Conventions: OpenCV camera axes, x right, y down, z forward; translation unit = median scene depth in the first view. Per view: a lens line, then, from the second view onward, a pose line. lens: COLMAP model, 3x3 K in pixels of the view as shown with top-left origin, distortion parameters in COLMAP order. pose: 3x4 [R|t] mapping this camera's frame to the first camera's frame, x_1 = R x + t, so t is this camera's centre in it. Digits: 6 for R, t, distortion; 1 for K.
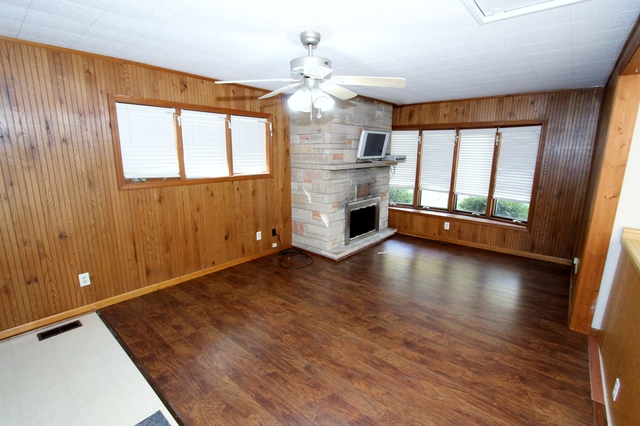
lens RADIAL K [[295.2, 0, 318.7], [0, 295.2, 211.4], [0, 0, 1]] dist [-0.022530, 0.001006]
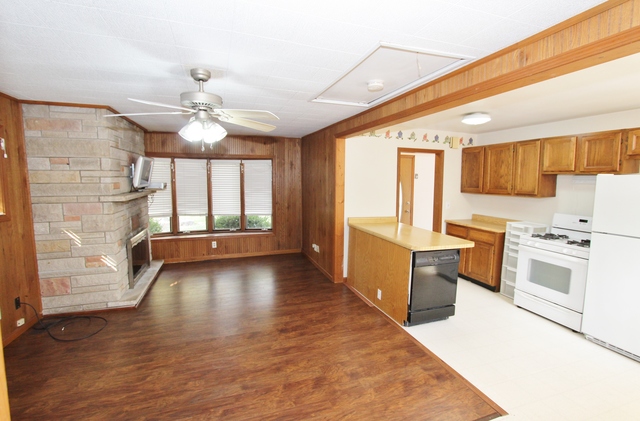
lens RADIAL K [[303.5, 0, 319.4], [0, 303.5, 209.6], [0, 0, 1]] dist [-0.020122, -0.000151]
pose [[0.501688, -0.094037, 0.859922, -0.377315], [0.173052, 0.984890, 0.006743, -0.022299], [-0.847563, 0.145429, 0.510380, 0.072071]]
